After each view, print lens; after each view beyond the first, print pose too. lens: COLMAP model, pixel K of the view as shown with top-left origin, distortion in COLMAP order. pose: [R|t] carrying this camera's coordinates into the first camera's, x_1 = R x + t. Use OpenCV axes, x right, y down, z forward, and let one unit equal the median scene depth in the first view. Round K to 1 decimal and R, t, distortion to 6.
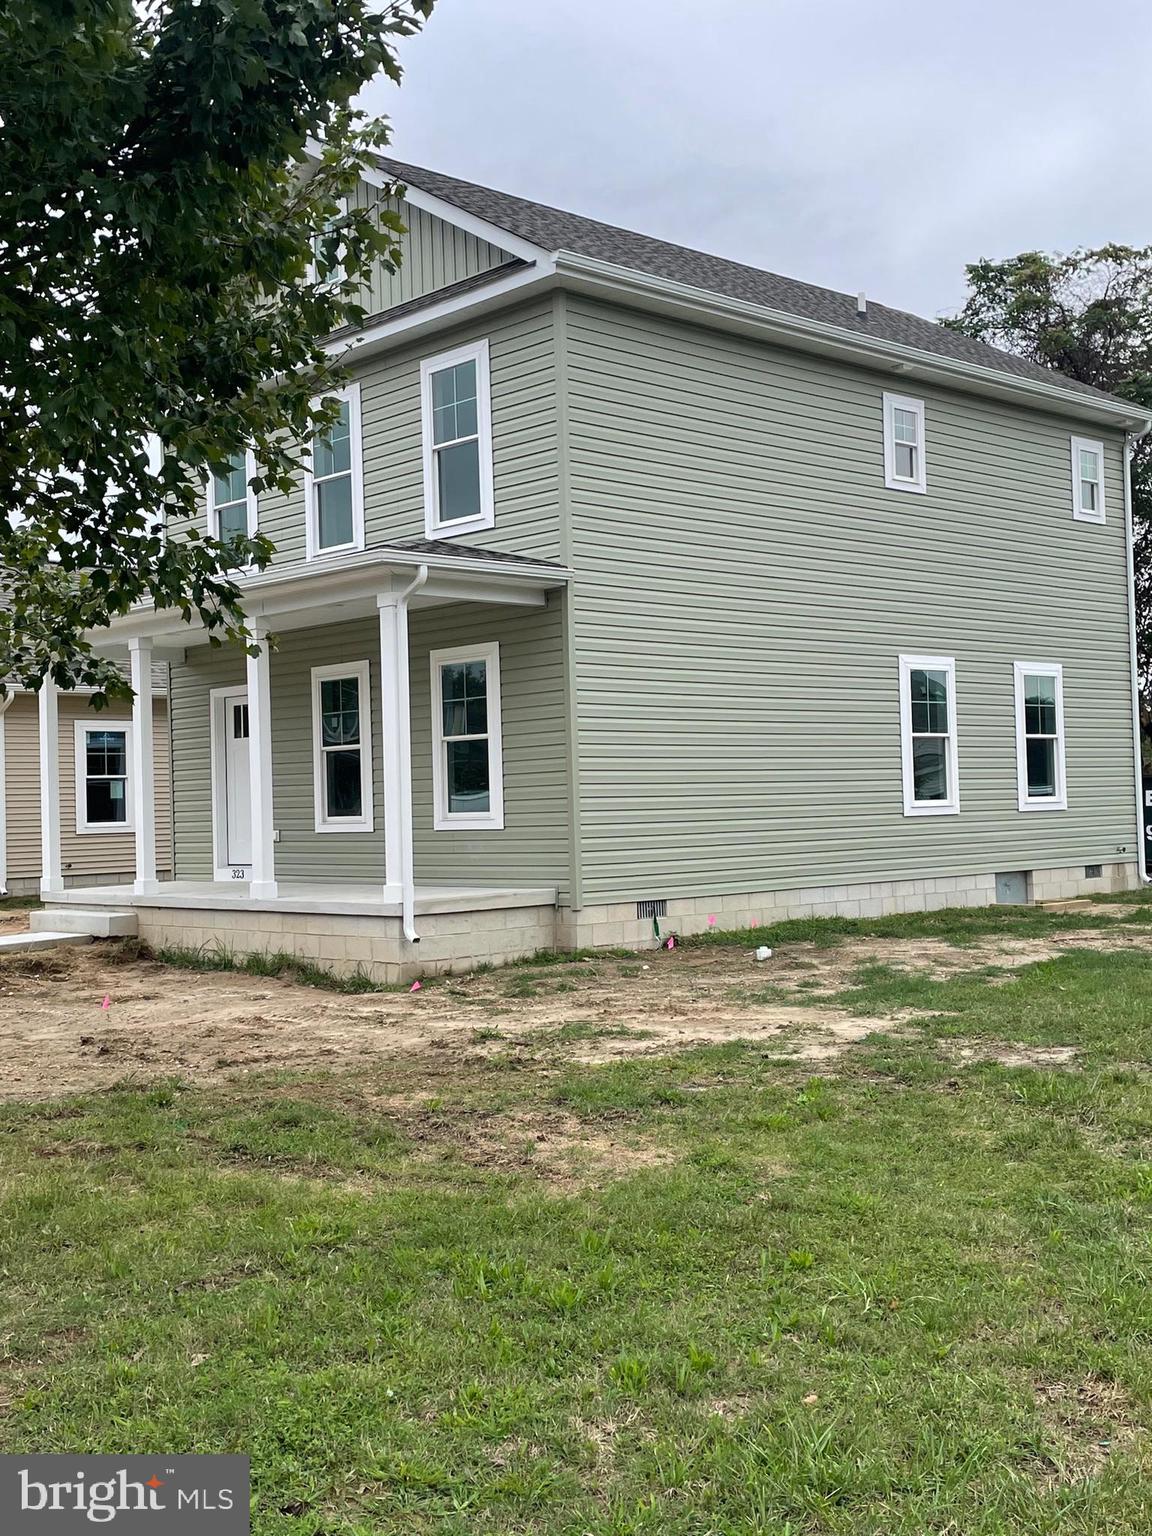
lens RADIAL K [[1759.9, 0, 572.7], [0, 1759.9, 767.1], [0, 0, 1]] dist [0.087779, 0.000000]
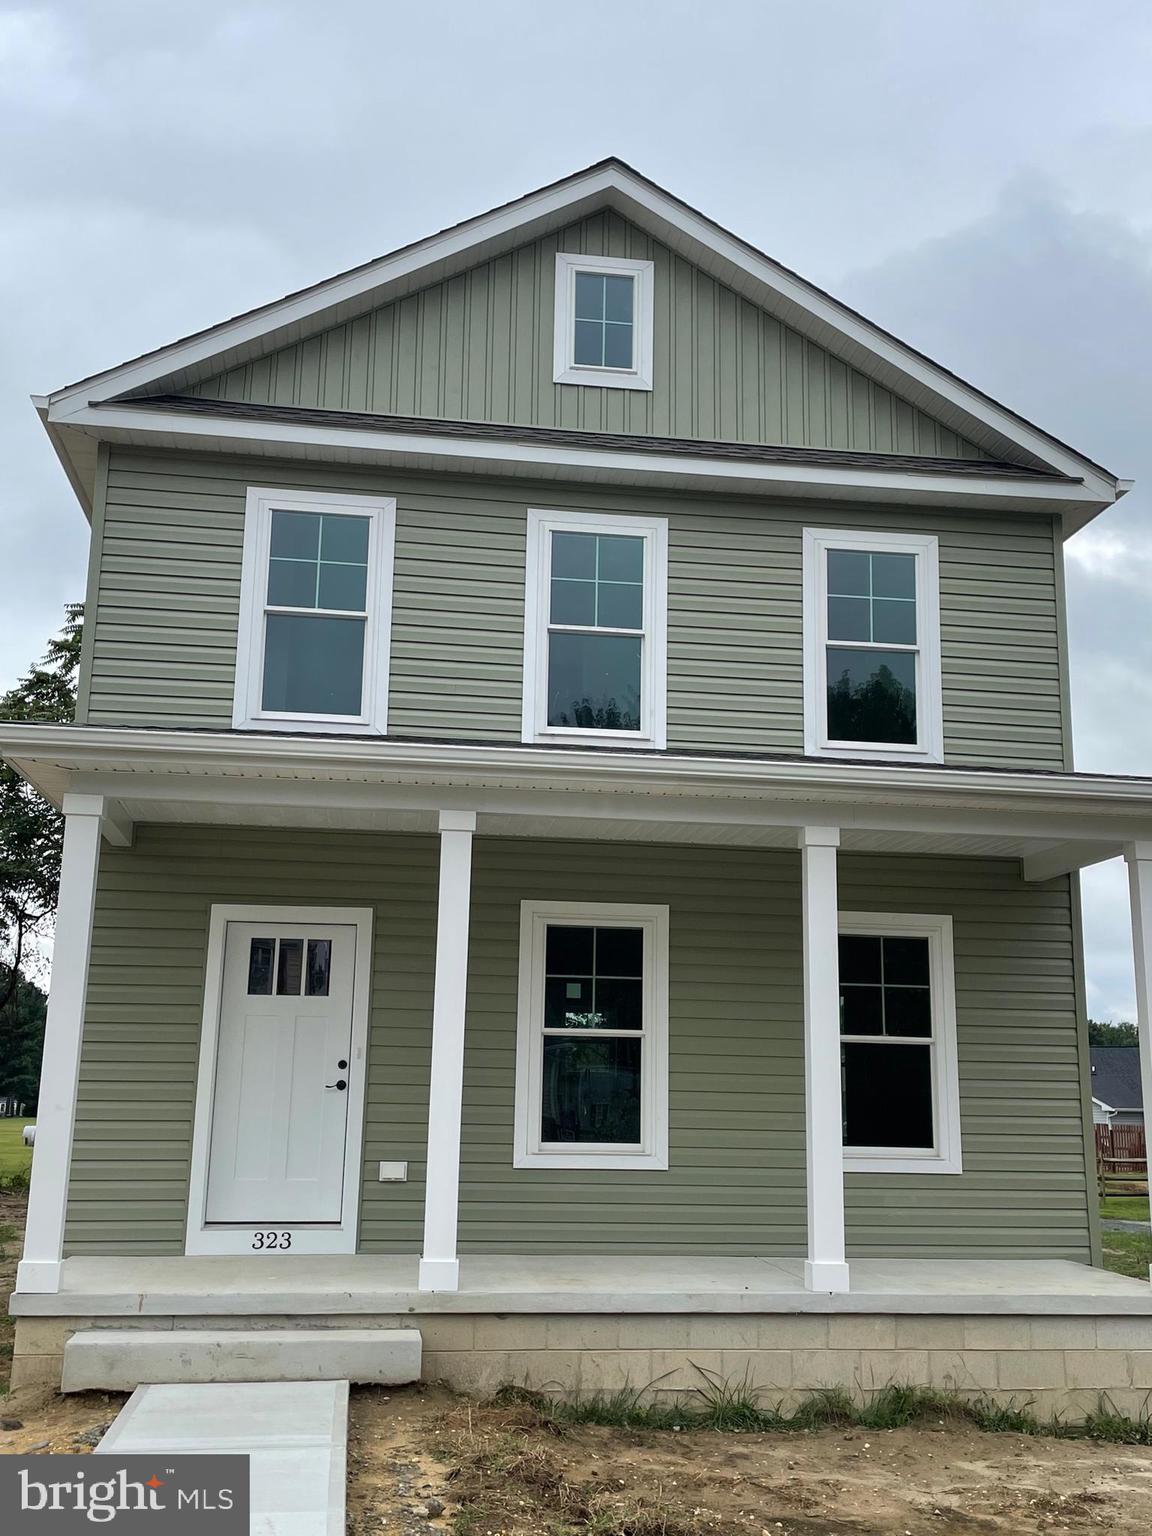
lens RADIAL K [[1544.8, 0, 586.6], [0, 1544.8, 776.4], [0, 0, 1]] dist [0.058368, 0.000000]
pose [[0.559933, 0.218479, 0.799214, -0.611862], [-0.047752, 0.971513, -0.232125, 0.029080], [-0.827161, 0.091810, 0.554415, 0.688482]]
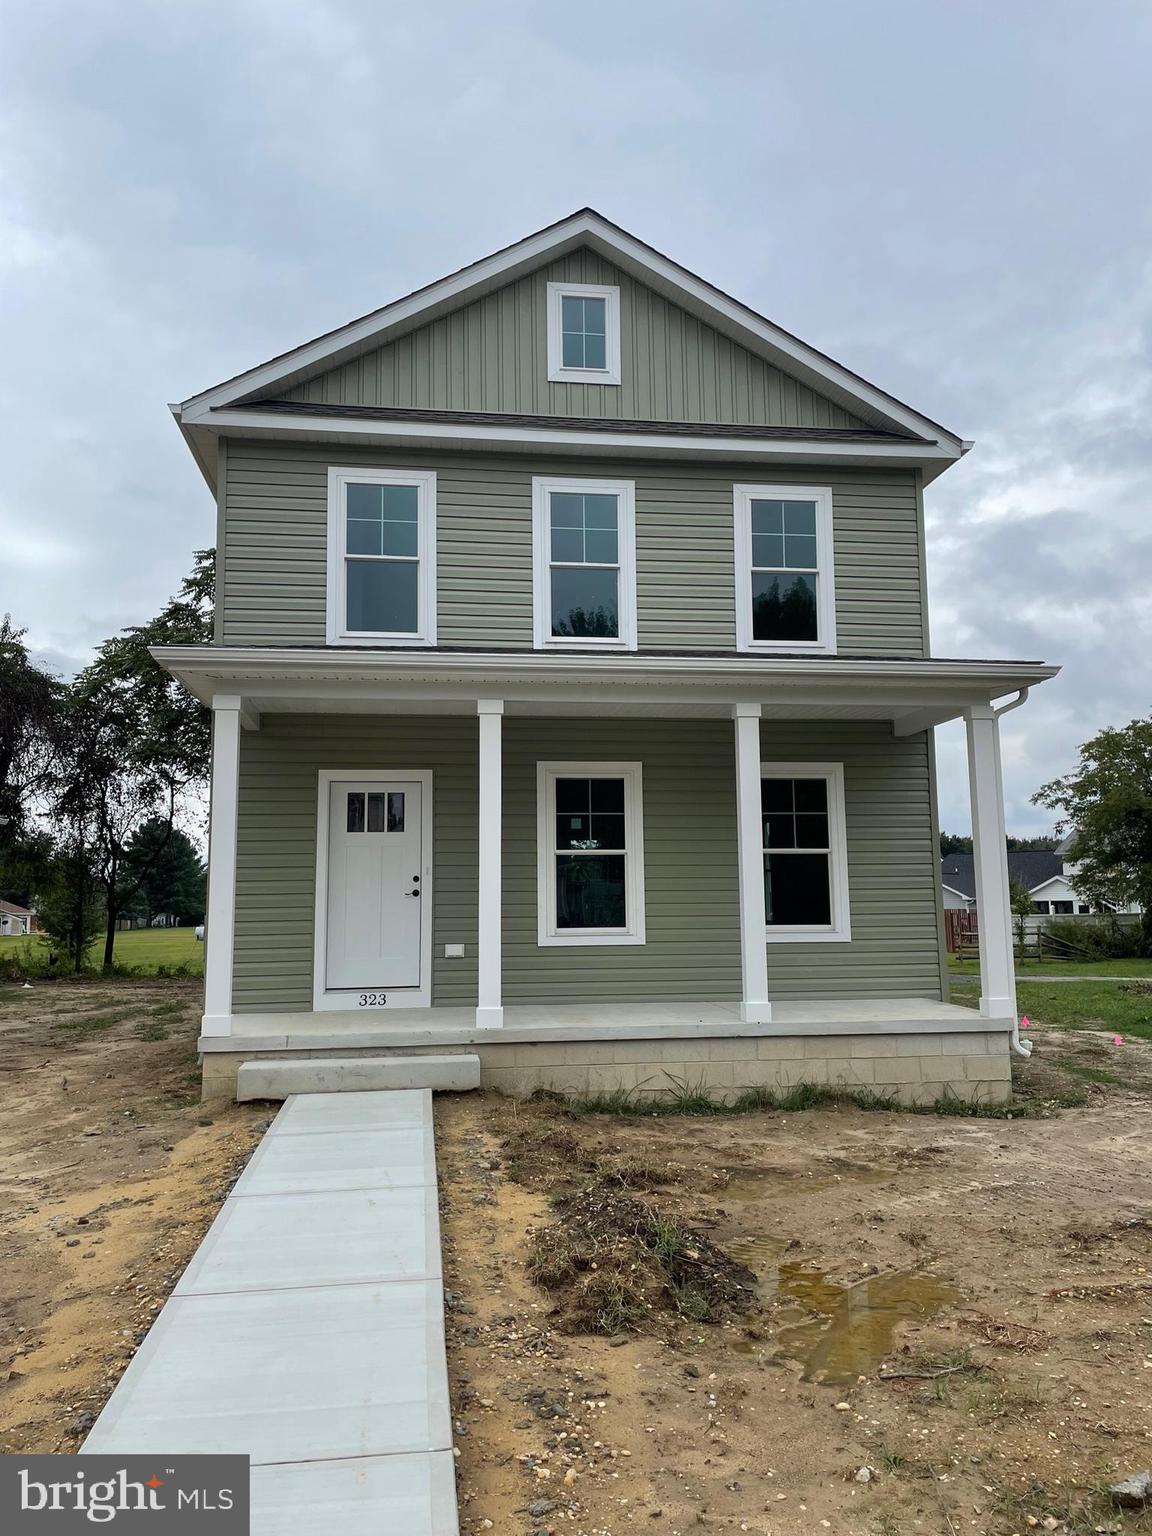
lens RADIAL K [[1133.9, 0, 572.2], [0, 1133.9, 774.1], [0, 0, 1]] dist [0.082373, 0.000867]
pose [[0.572610, 0.126741, 0.809972, -0.628212], [-0.020362, 0.989872, -0.140495, 0.031809], [-0.819575, 0.063956, 0.569391, 0.676914]]
